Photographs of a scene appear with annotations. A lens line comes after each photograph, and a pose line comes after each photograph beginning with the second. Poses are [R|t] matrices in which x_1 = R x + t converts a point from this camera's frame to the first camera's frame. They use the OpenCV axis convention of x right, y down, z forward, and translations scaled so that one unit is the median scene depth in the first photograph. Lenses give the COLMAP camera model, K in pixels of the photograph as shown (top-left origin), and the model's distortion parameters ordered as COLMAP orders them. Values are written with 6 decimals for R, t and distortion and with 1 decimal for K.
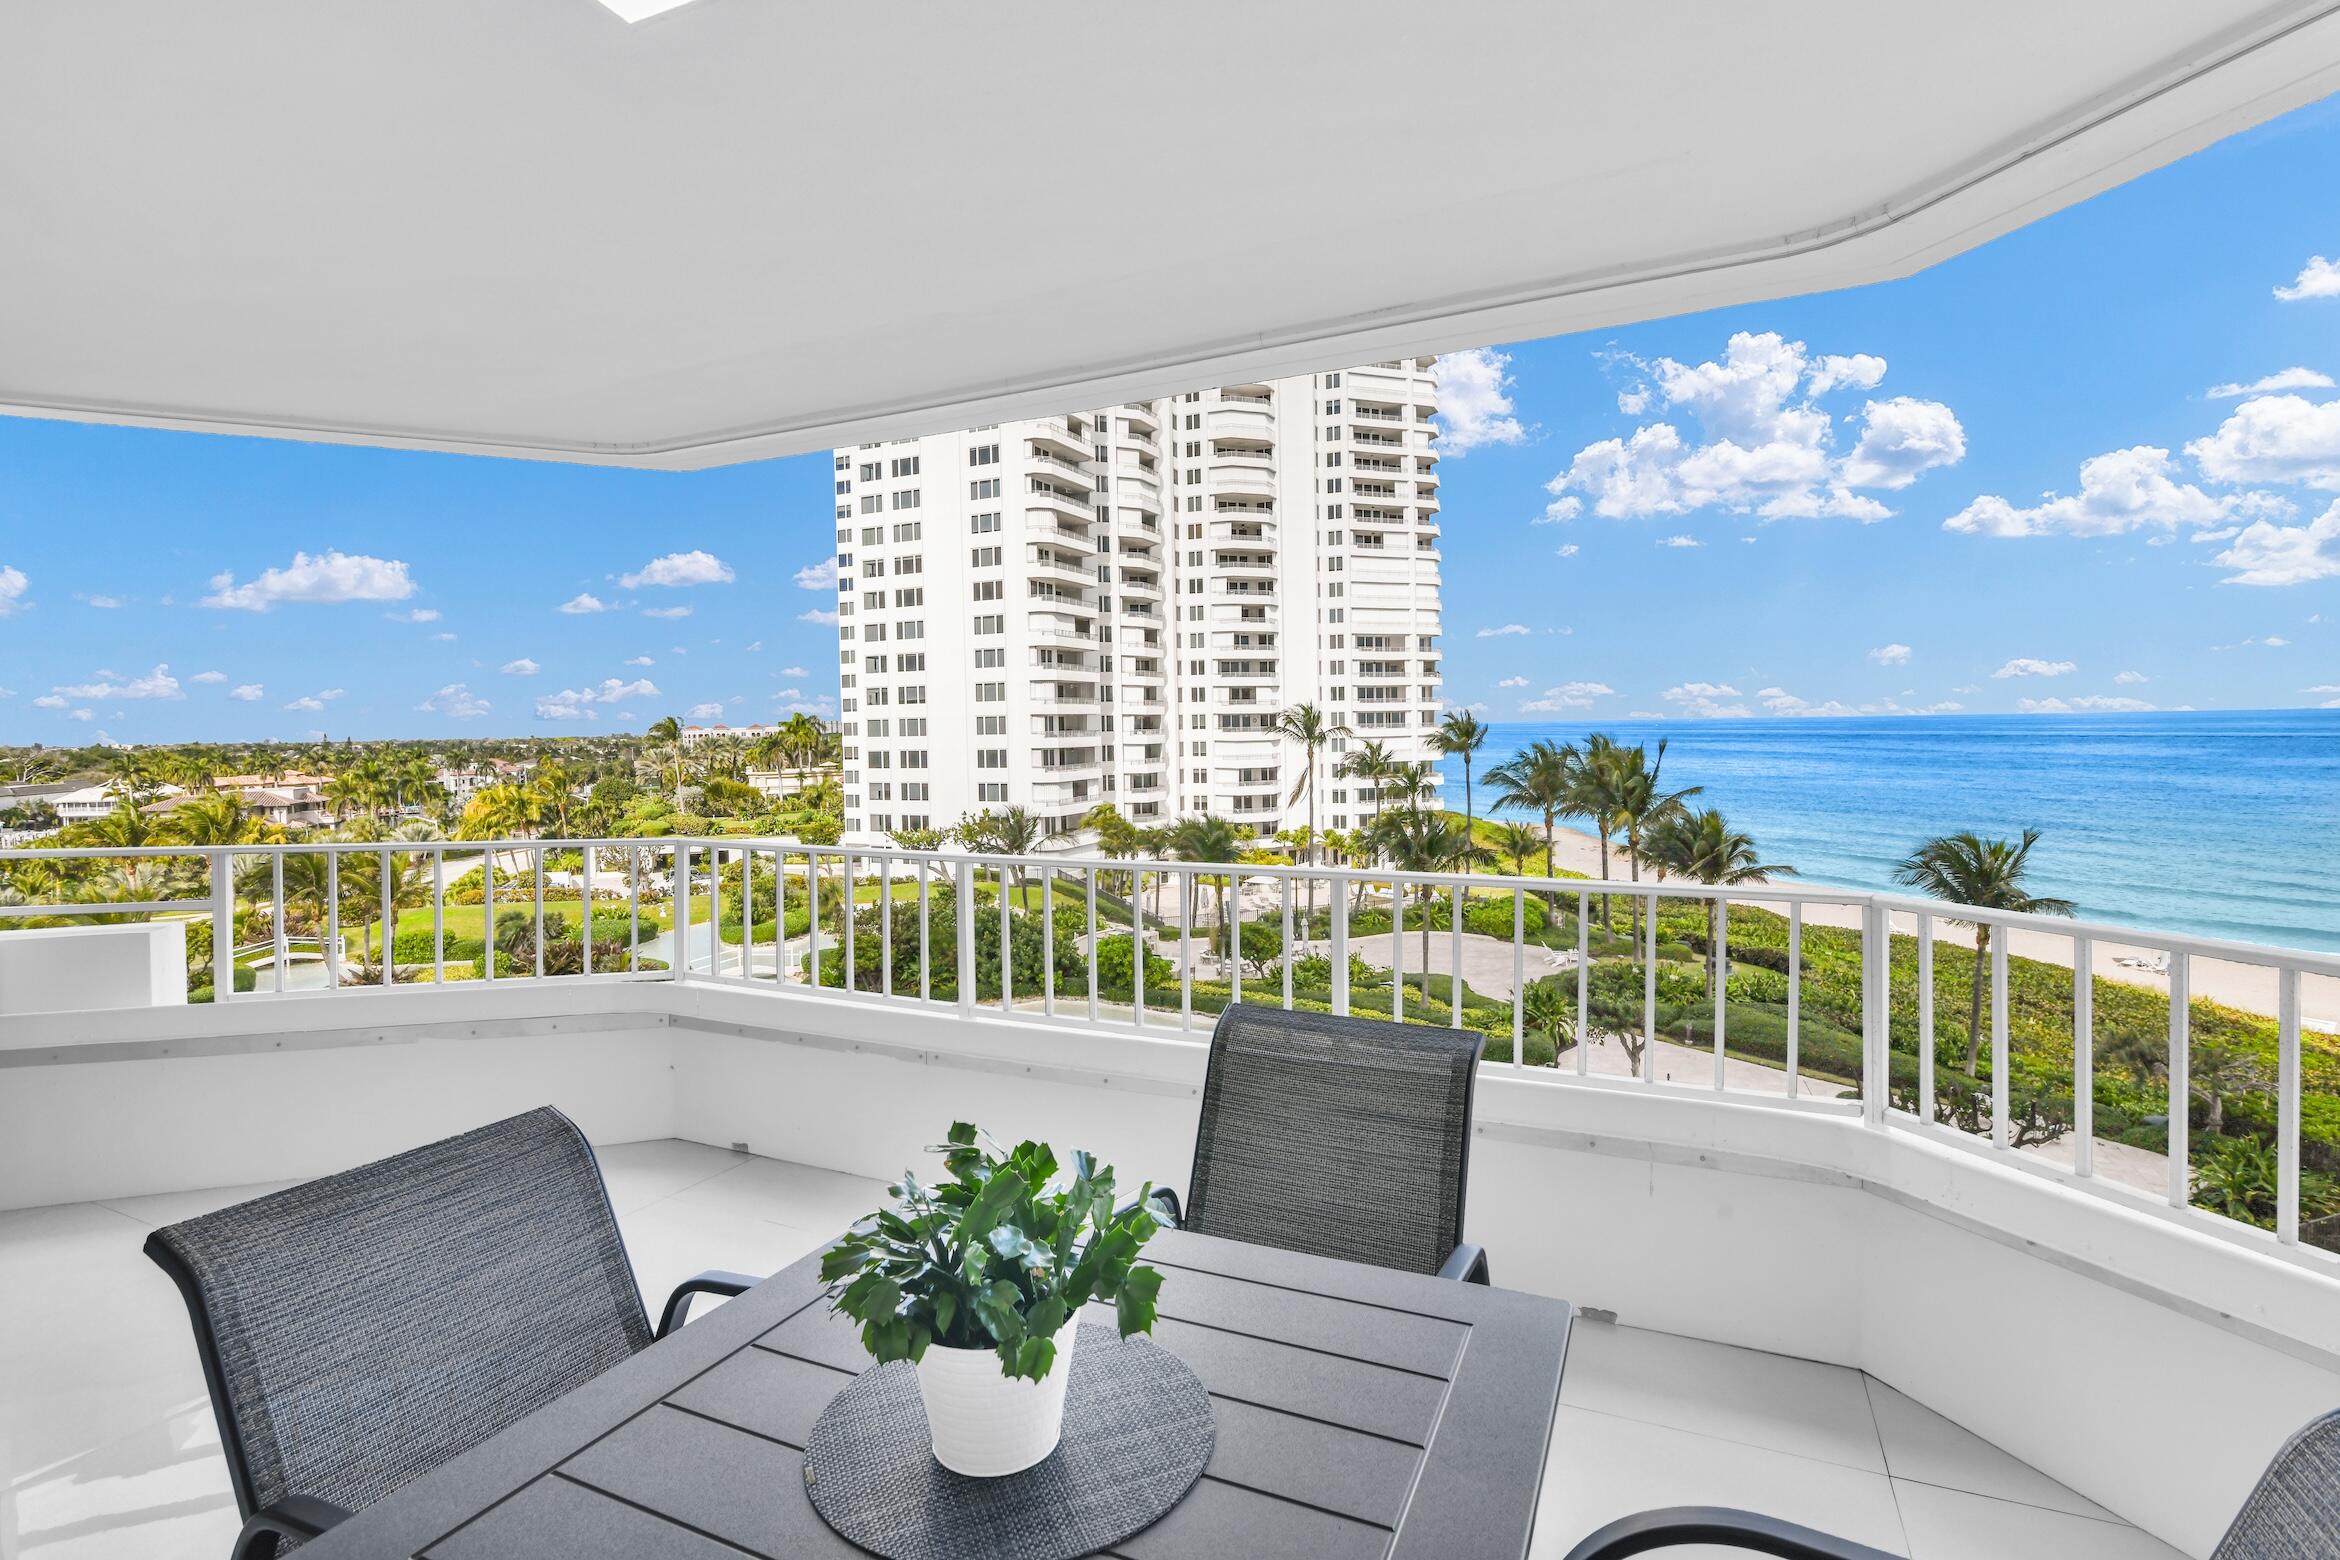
lens RADIAL K [[1102.7, 0, 1169.2], [0, 1102.7, 756.4], [0, 0, 1]] dist [-0.014566, -0.000077]
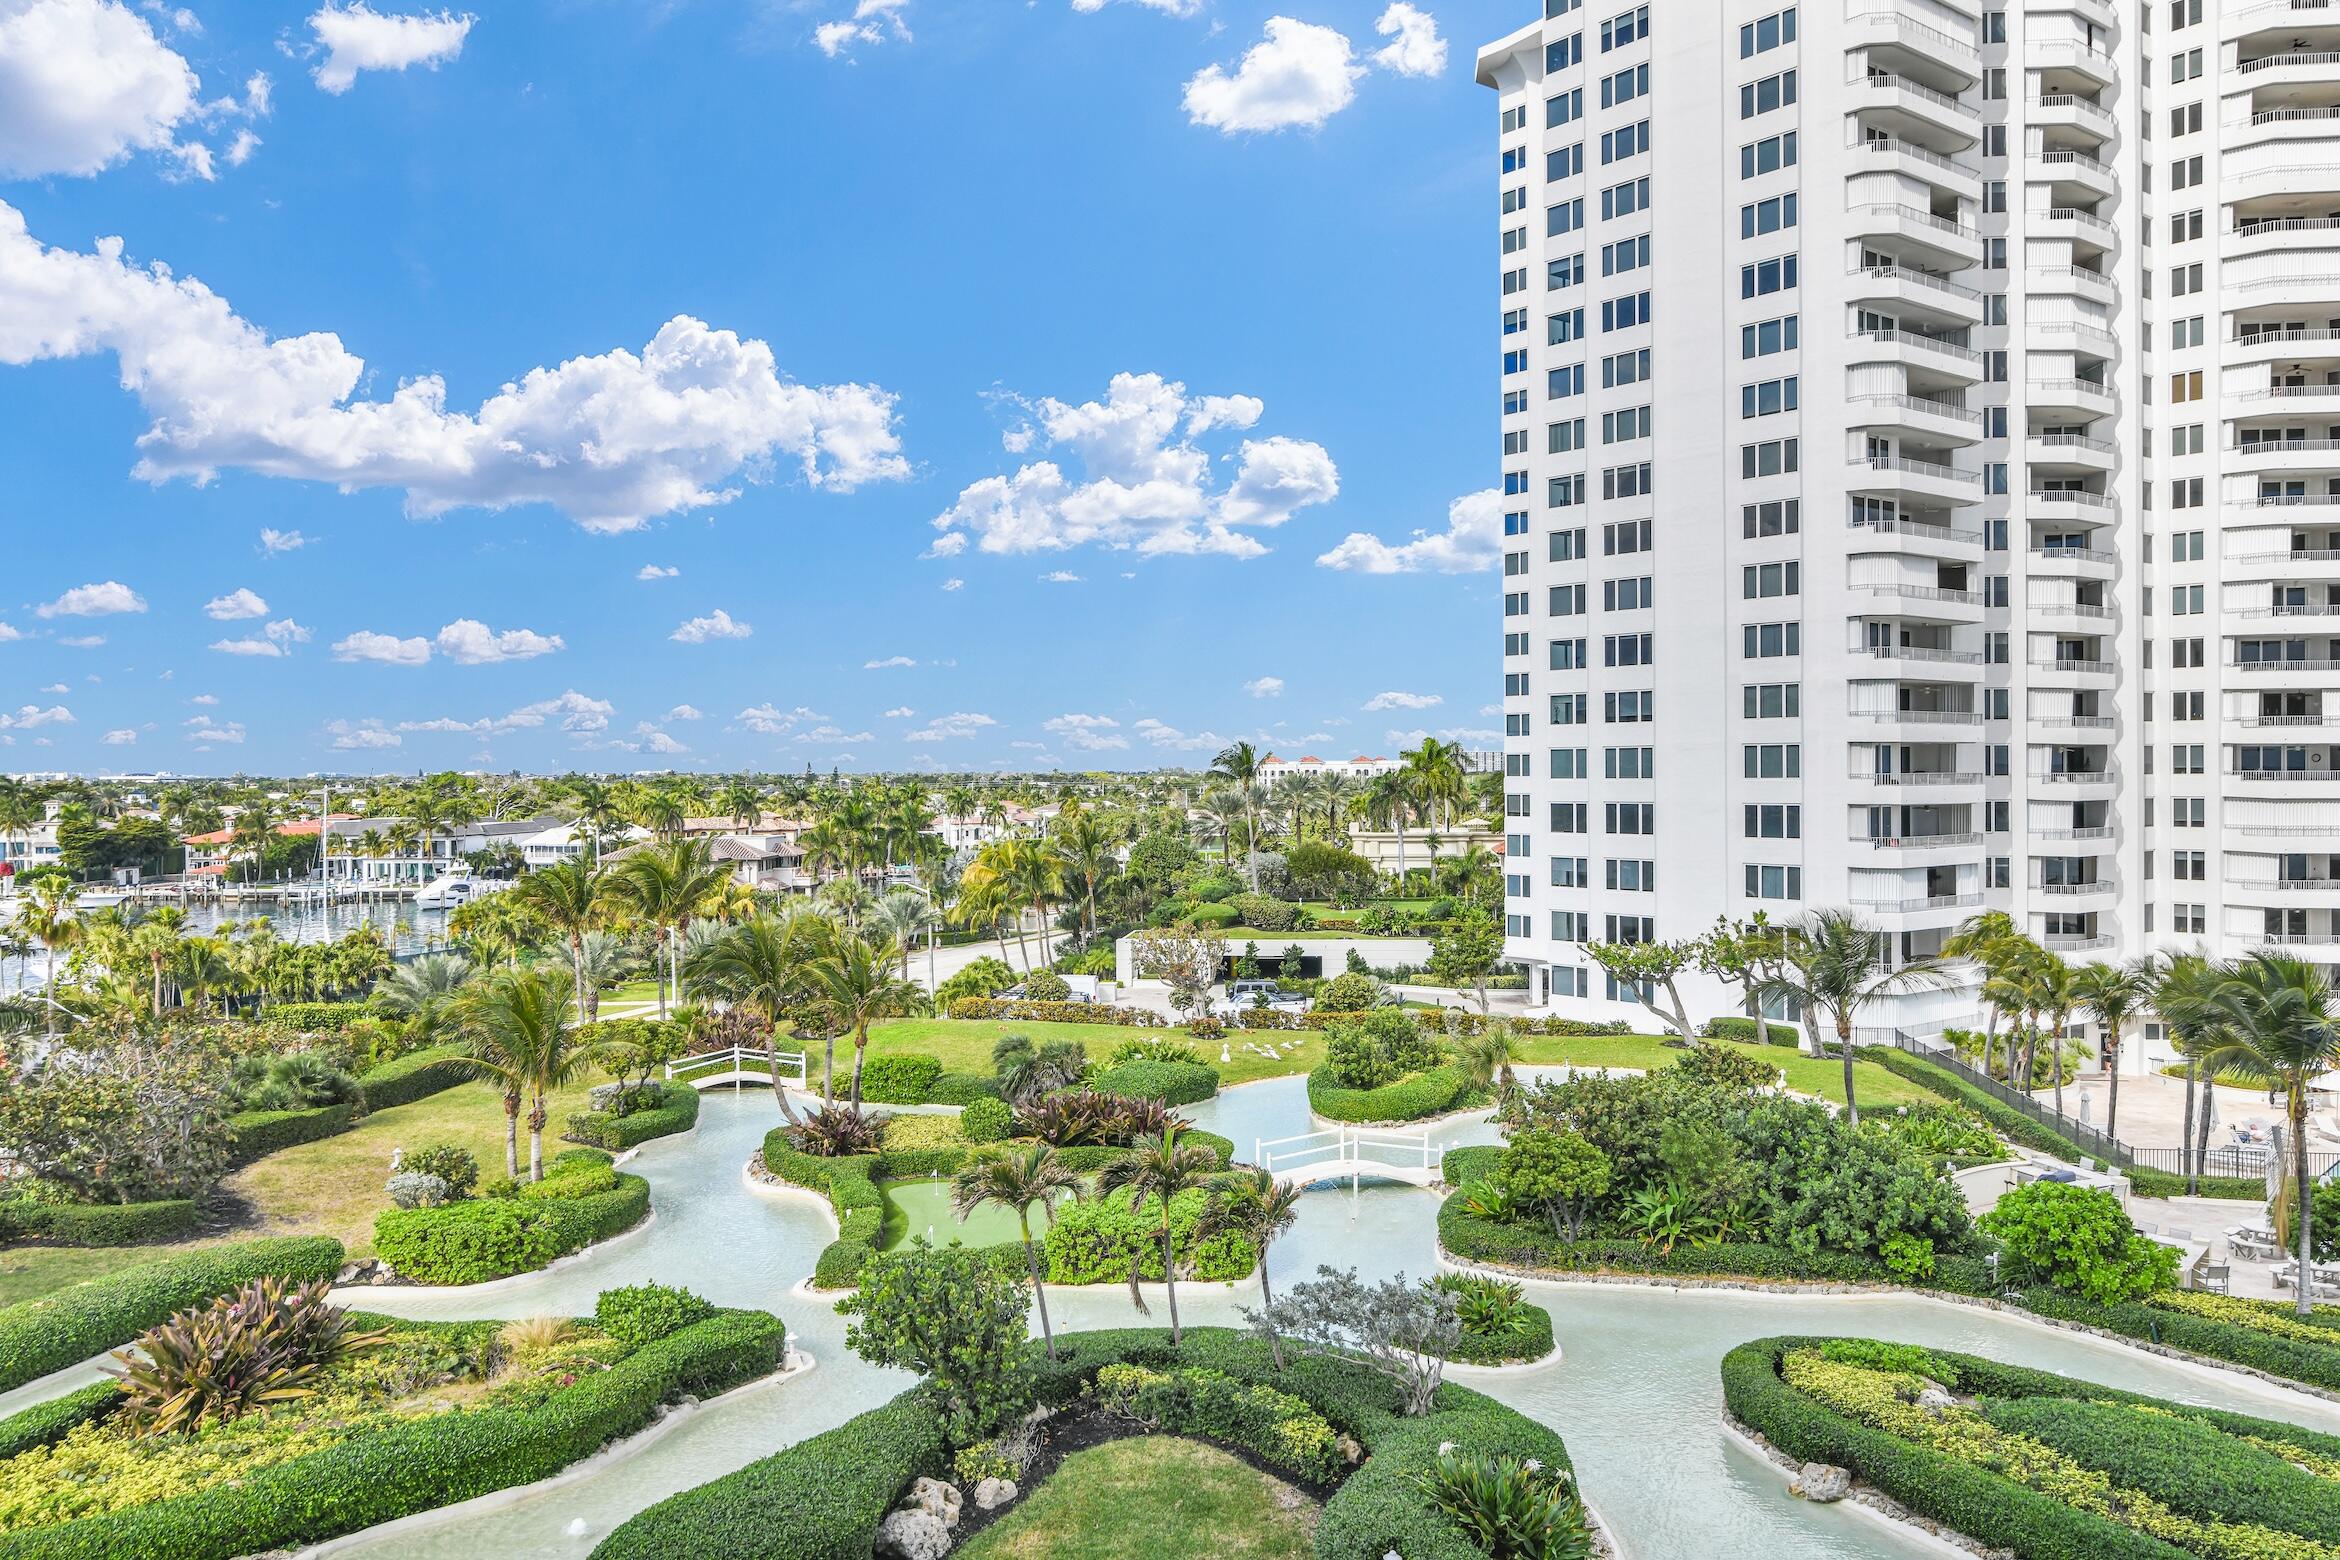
lens RADIAL K [[1837.0, 0, 1174.9], [0, 1837.0, 772.3], [0, 0, 1]] dist [-0.003478, 0.004448]
pose [[0.895558, 0.013889, -0.444728, -0.018073], [-0.023531, 0.999592, -0.016167, -0.000560], [0.444322, 0.024943, 0.895520, 0.035825]]
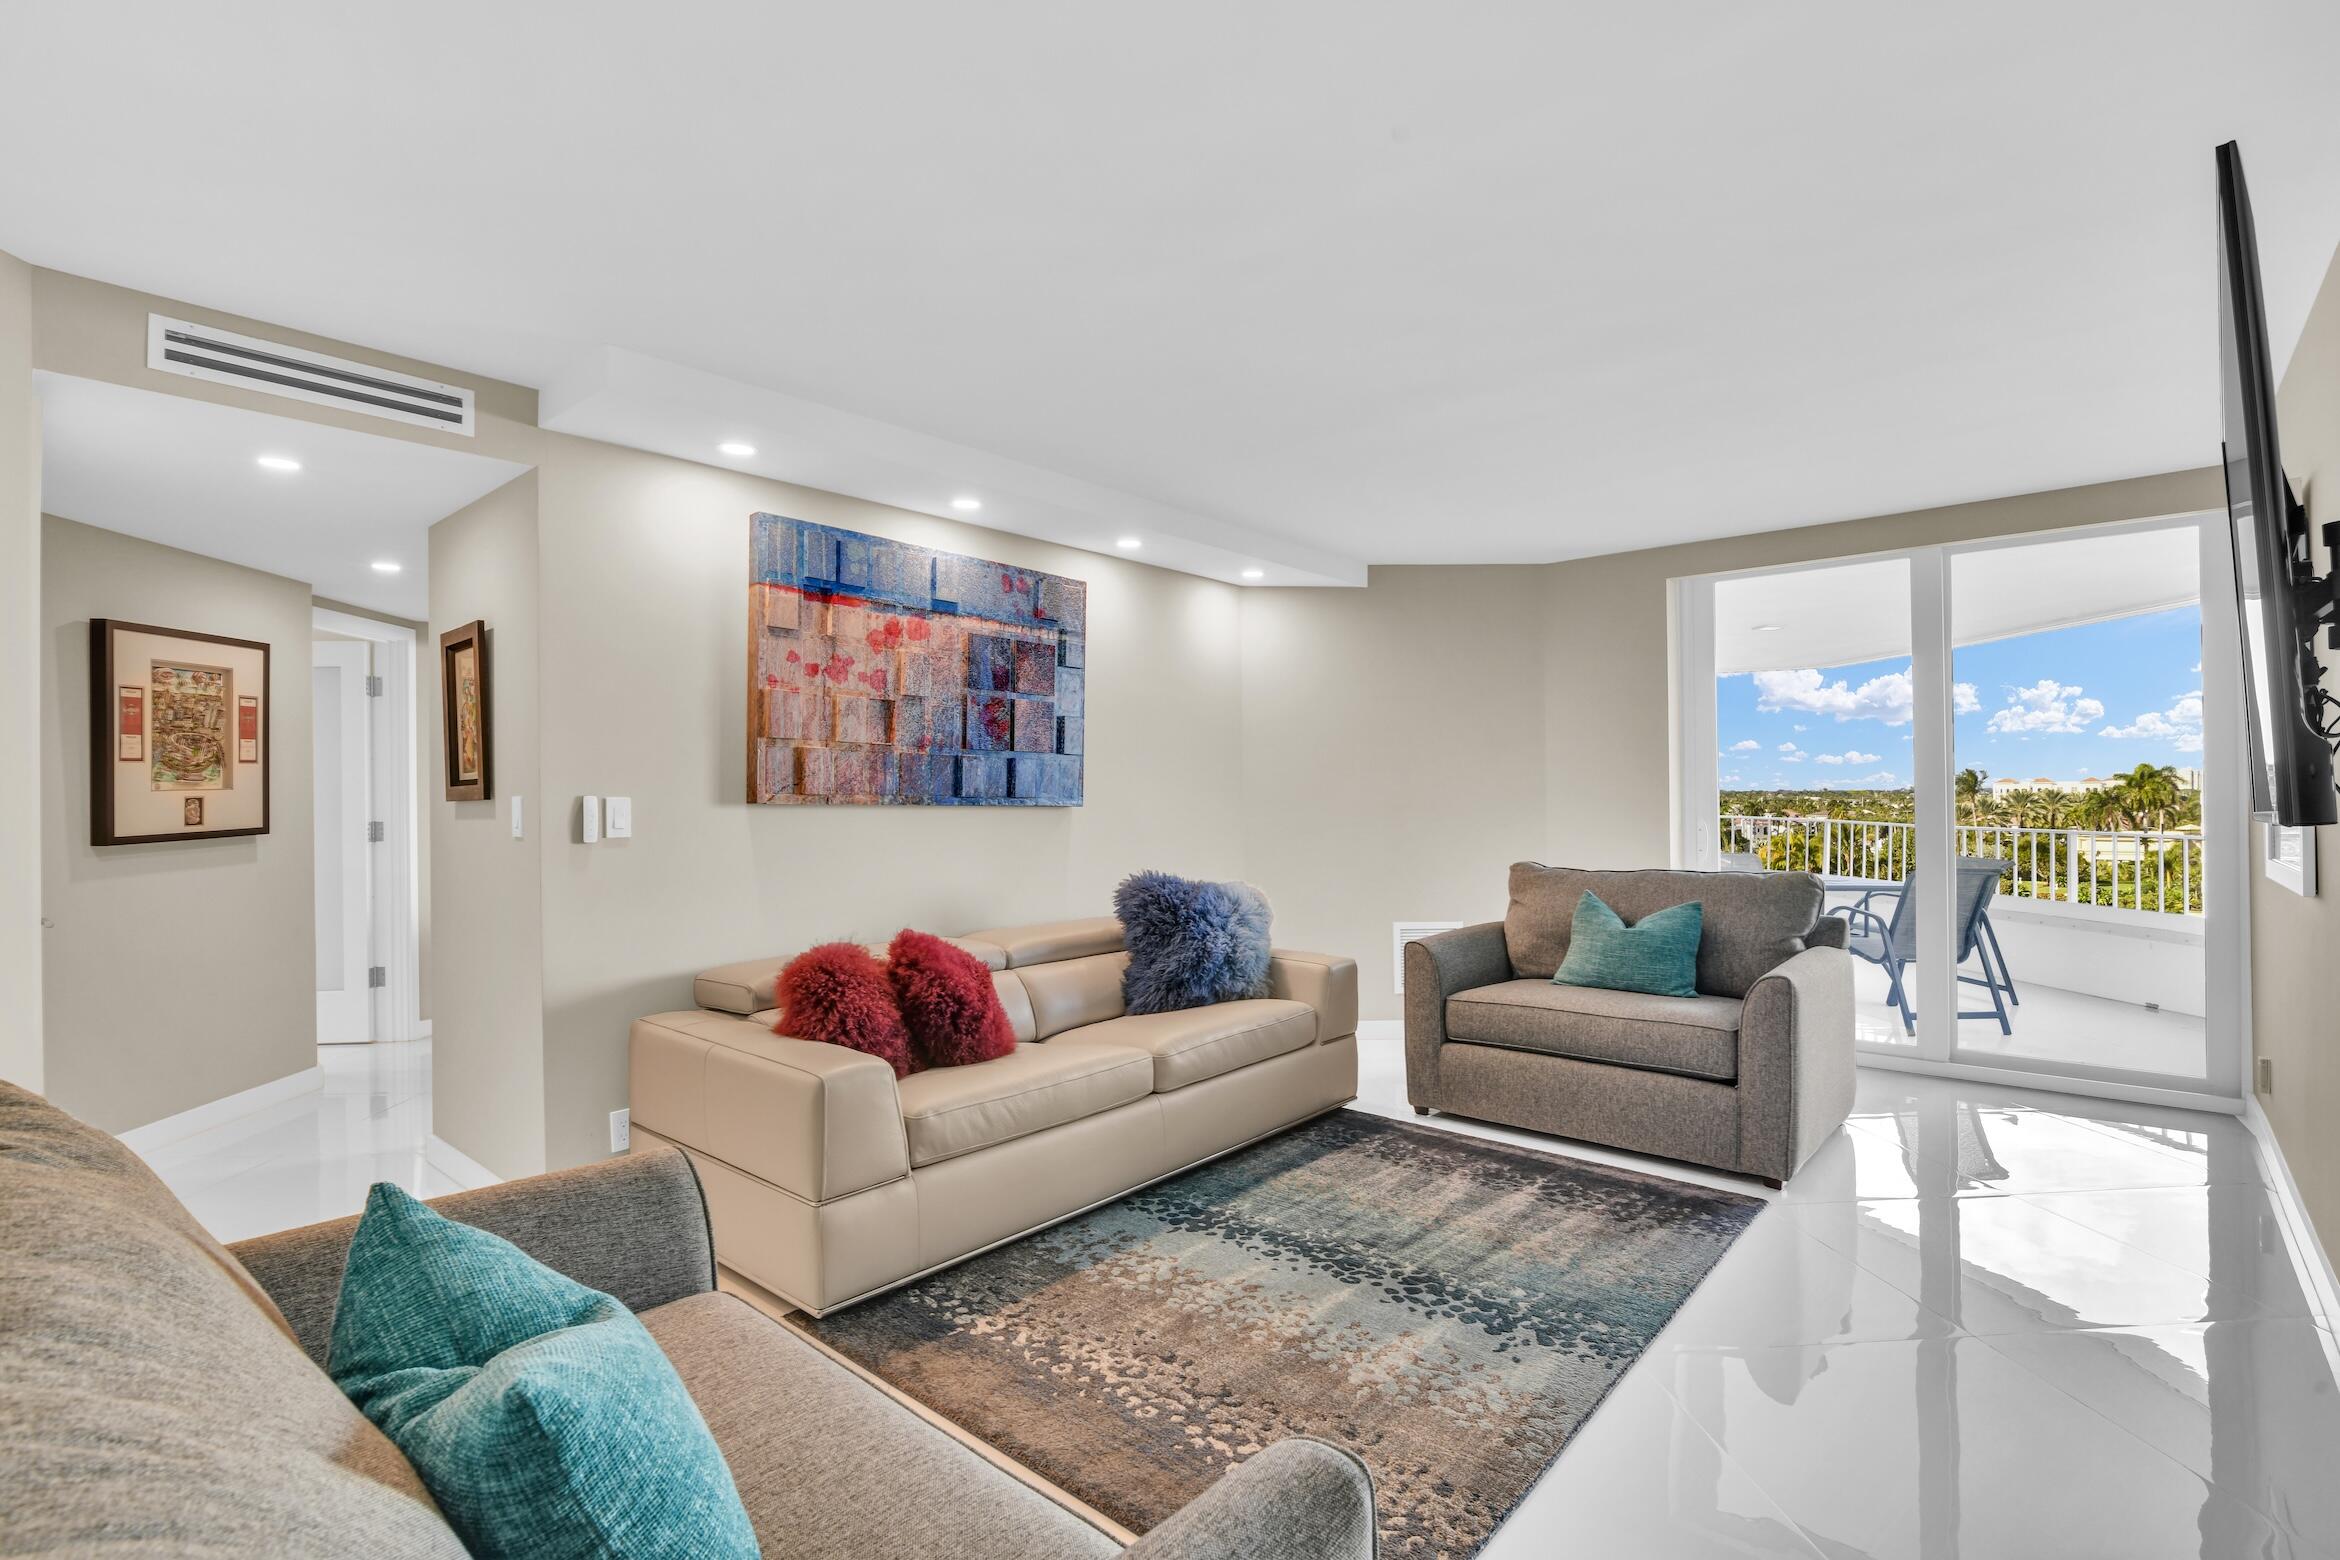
lens RADIAL K [[1081.6, 0, 1171.5], [0, 1081.6, 781.6], [0, 0, 1]] dist [-0.000183, 0.000004]
pose [[0.479885, 0.004003, -0.877322, 0.069111], [-0.025692, 0.999625, -0.009492, 0.001283], [0.876955, 0.027095, 0.479808, -0.095666]]
